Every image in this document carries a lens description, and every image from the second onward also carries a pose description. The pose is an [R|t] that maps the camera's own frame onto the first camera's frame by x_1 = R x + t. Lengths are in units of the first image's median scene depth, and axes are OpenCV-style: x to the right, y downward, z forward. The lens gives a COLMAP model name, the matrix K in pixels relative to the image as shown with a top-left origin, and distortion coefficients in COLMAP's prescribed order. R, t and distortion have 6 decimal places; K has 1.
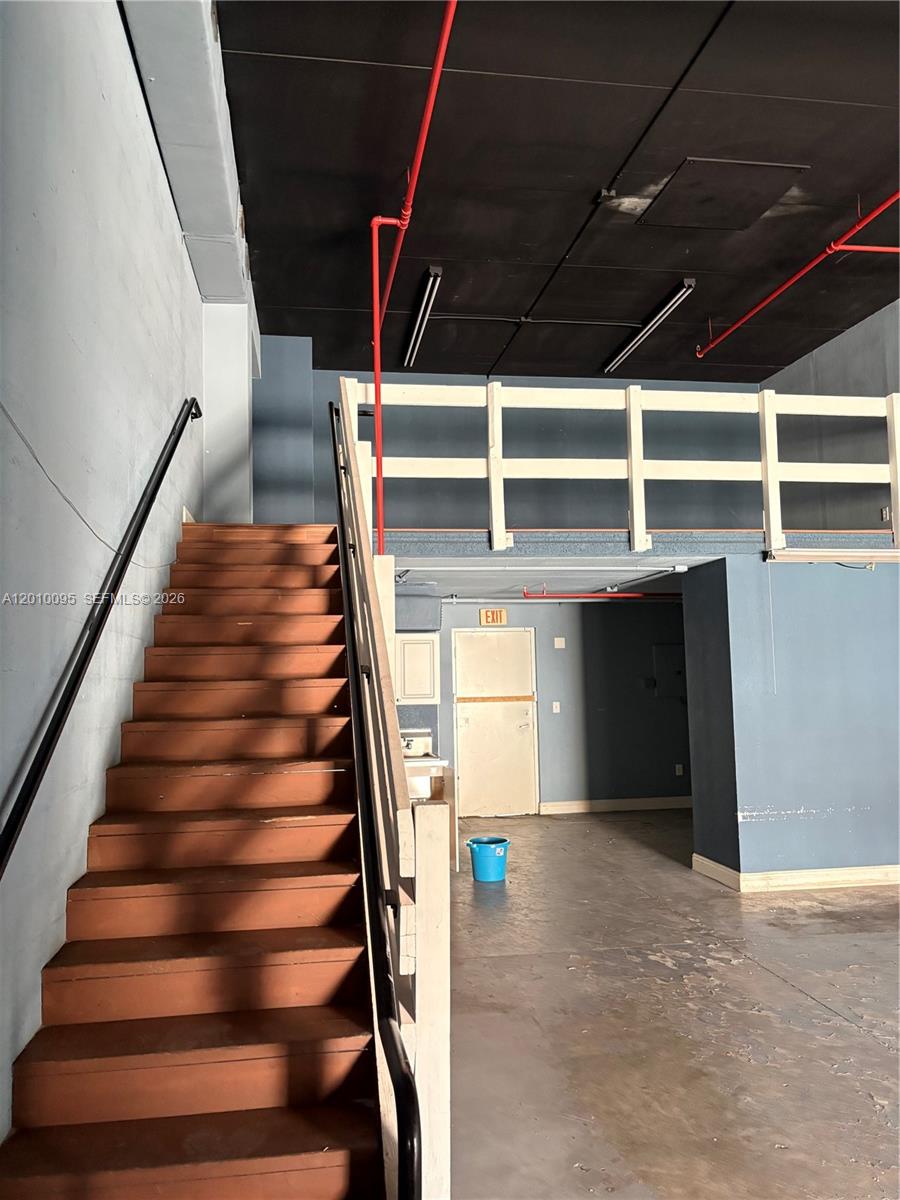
lens RADIAL K [[899.3, 0, 450.0], [0, 899.3, 600.0], [0, 0, 1]] dist [0.002253, 0.001402]
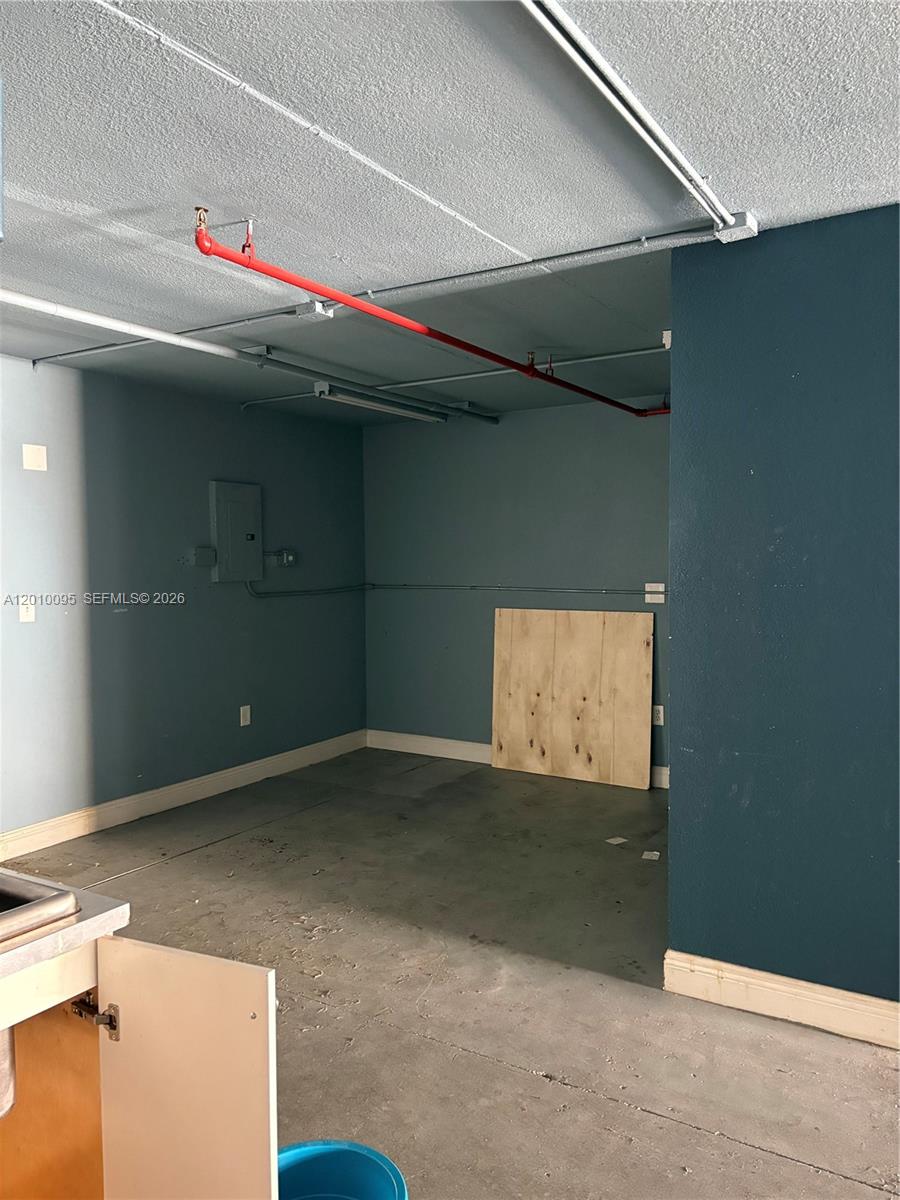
lens RADIAL K [[899.3, 0, 450.0], [0, 899.3, 600.0], [0, 0, 1]] dist [0.002253, 0.001402]
pose [[0.655906, -0.022207, 0.754516, -0.104185], [-0.070784, 0.993353, 0.090769, 0.090243], [-0.751517, -0.112944, 0.649974, 0.825317]]
